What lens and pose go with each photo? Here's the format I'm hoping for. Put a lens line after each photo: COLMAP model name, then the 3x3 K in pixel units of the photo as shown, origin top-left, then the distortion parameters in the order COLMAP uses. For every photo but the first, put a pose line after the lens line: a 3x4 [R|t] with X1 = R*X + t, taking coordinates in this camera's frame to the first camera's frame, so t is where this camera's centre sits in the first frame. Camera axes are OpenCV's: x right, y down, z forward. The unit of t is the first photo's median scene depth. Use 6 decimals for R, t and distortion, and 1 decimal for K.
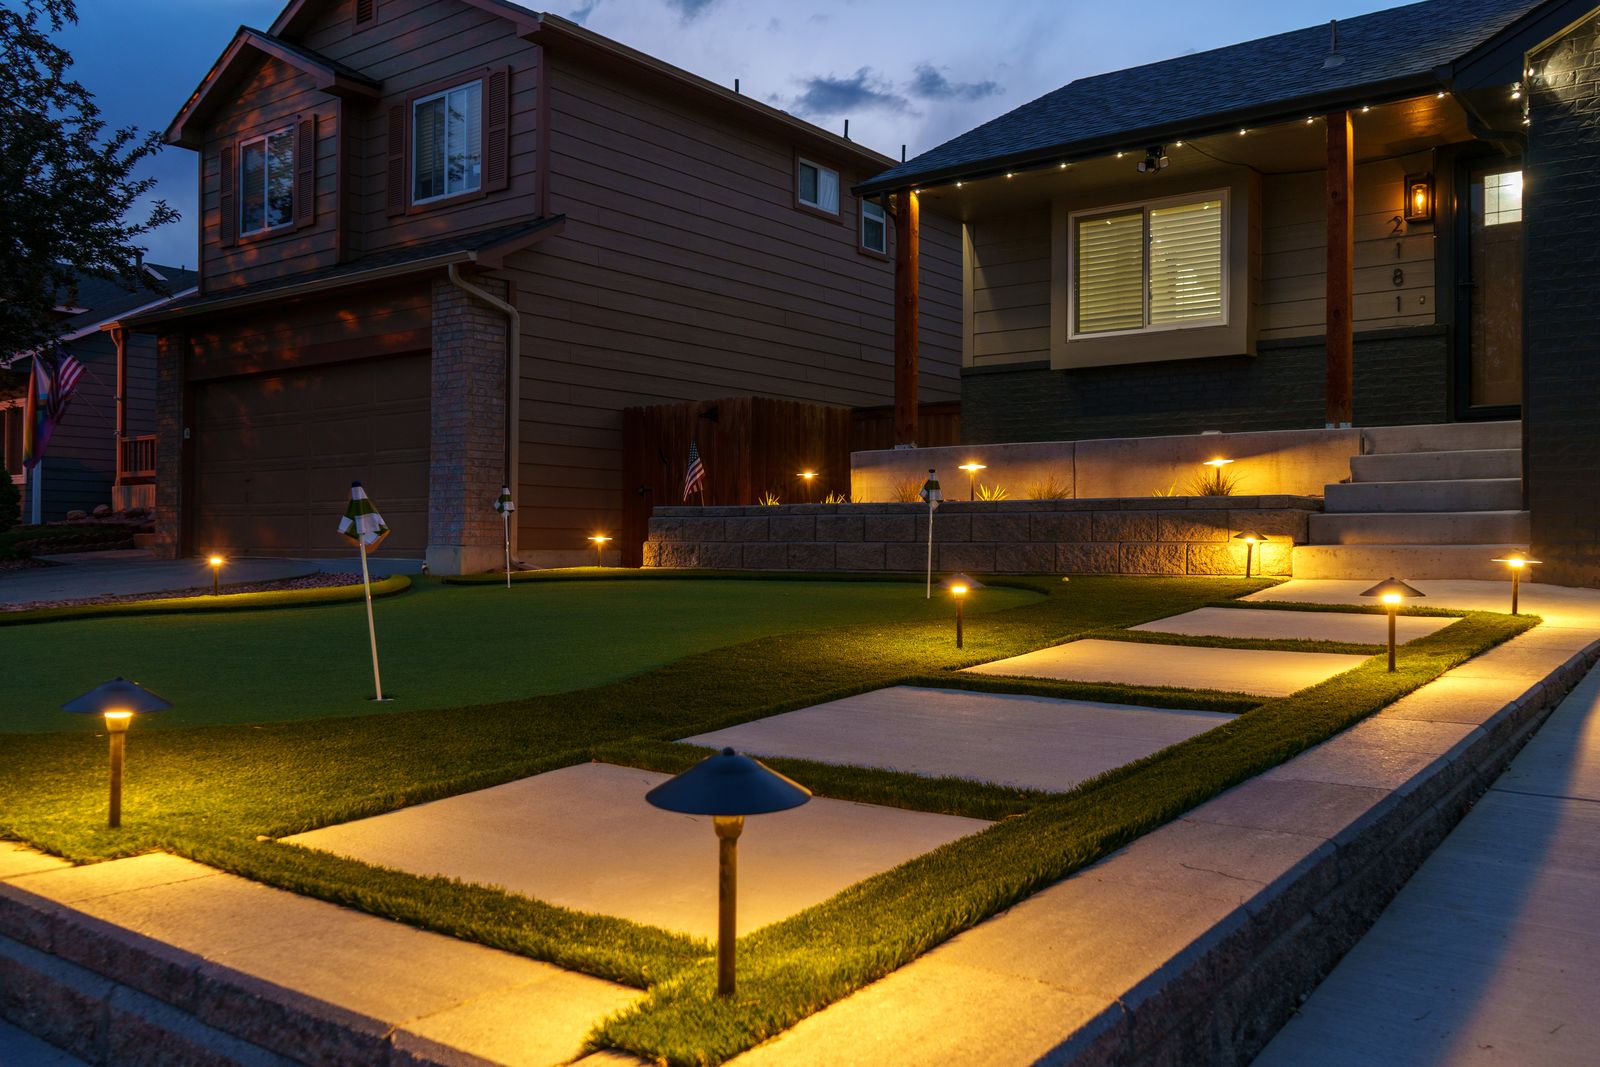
lens RADIAL K [[1336.5, 0, 800.0], [0, 1336.5, 533.5], [0, 0, 1]] dist [0.001455, -0.001155]
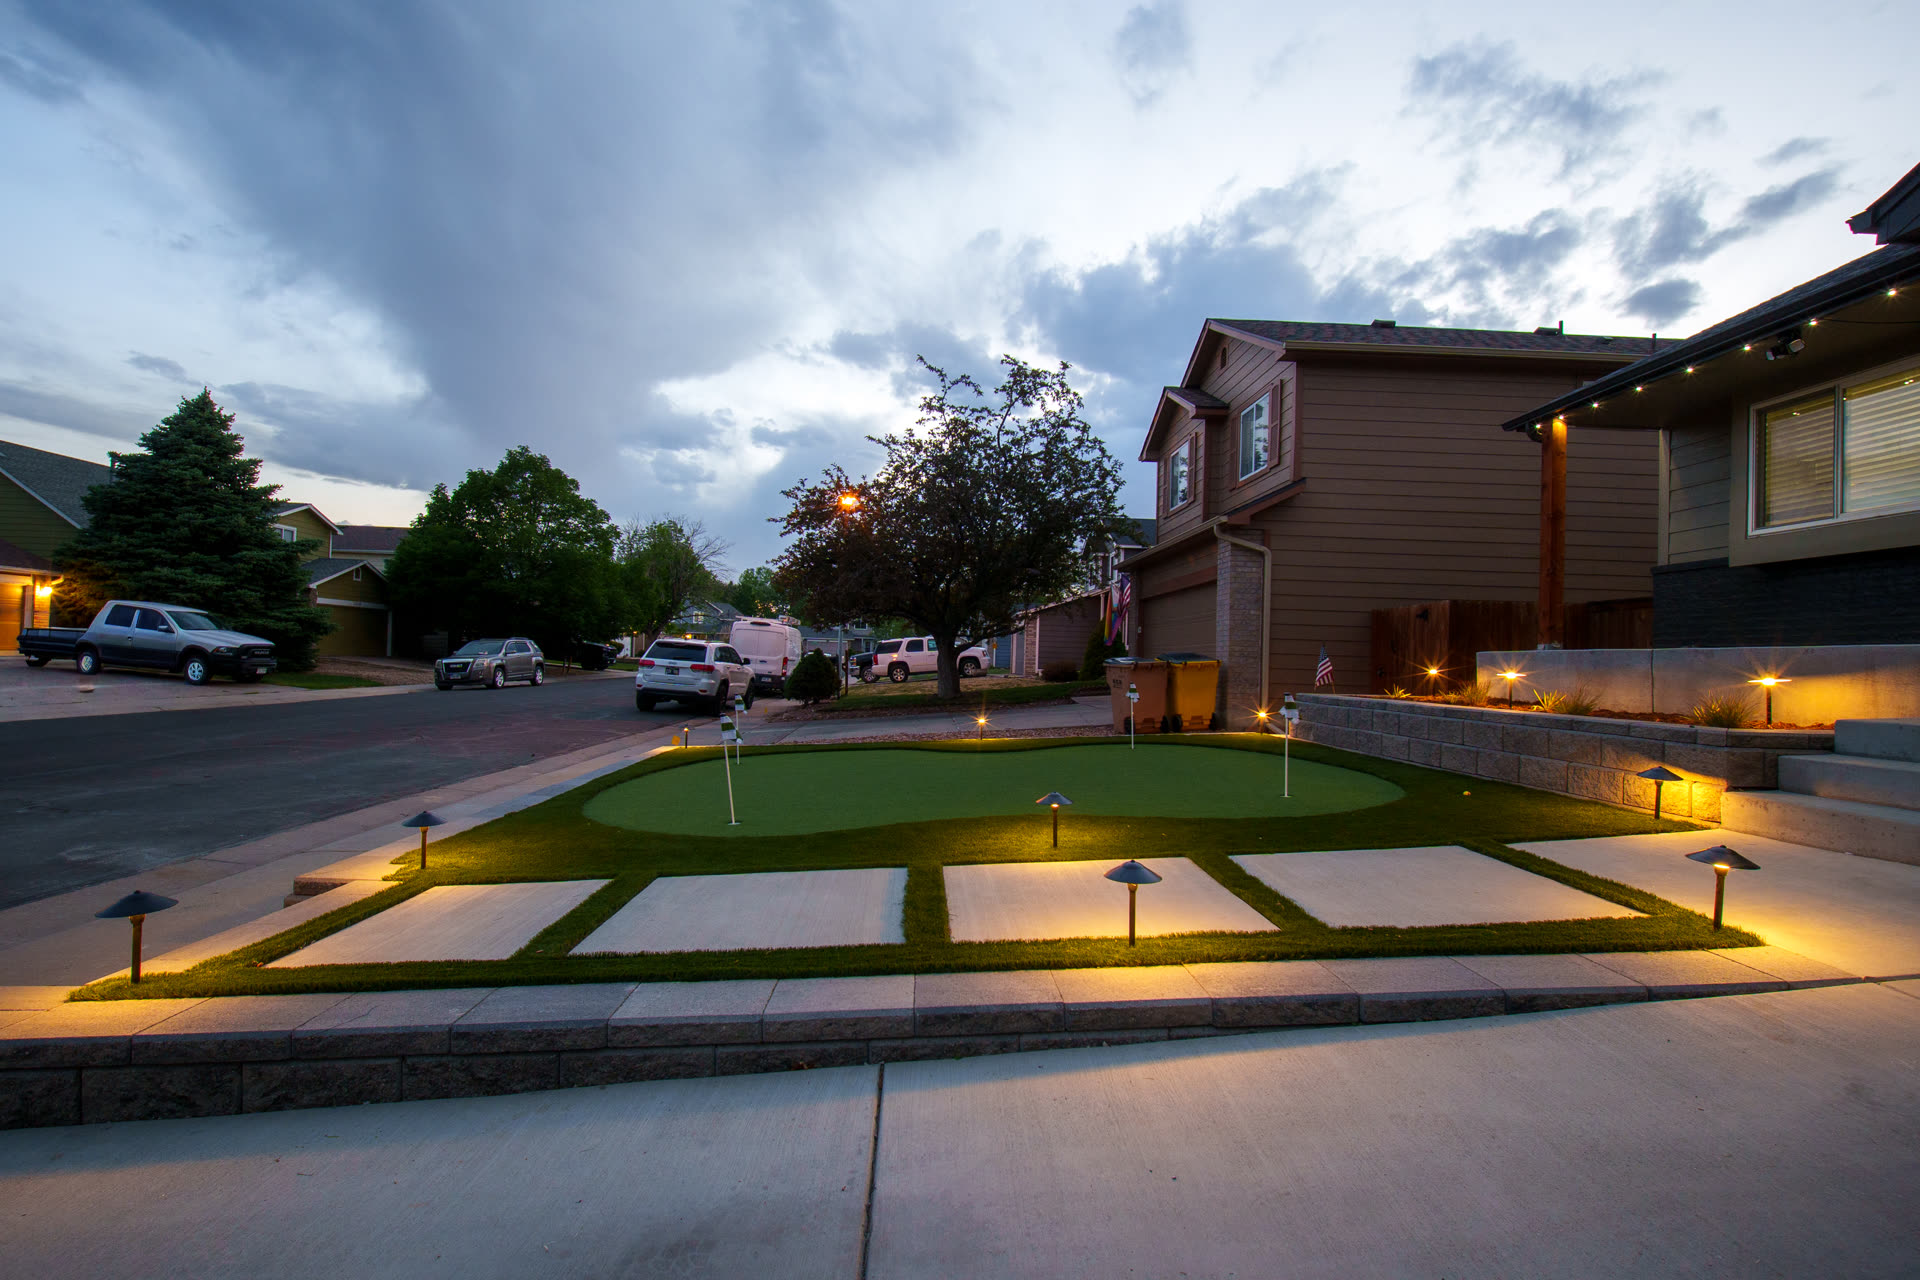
lens RADIAL K [[859.3, 0, 960.0], [0, 859.3, 640.0], [0, 0, 1]] dist [0.000781, 0.000026]
pose [[0.642110, -0.006268, -0.766587, 0.311303], [-0.016889, 0.999608, -0.022319, -0.044726], [0.766426, 0.027279, 0.641753, 0.157594]]
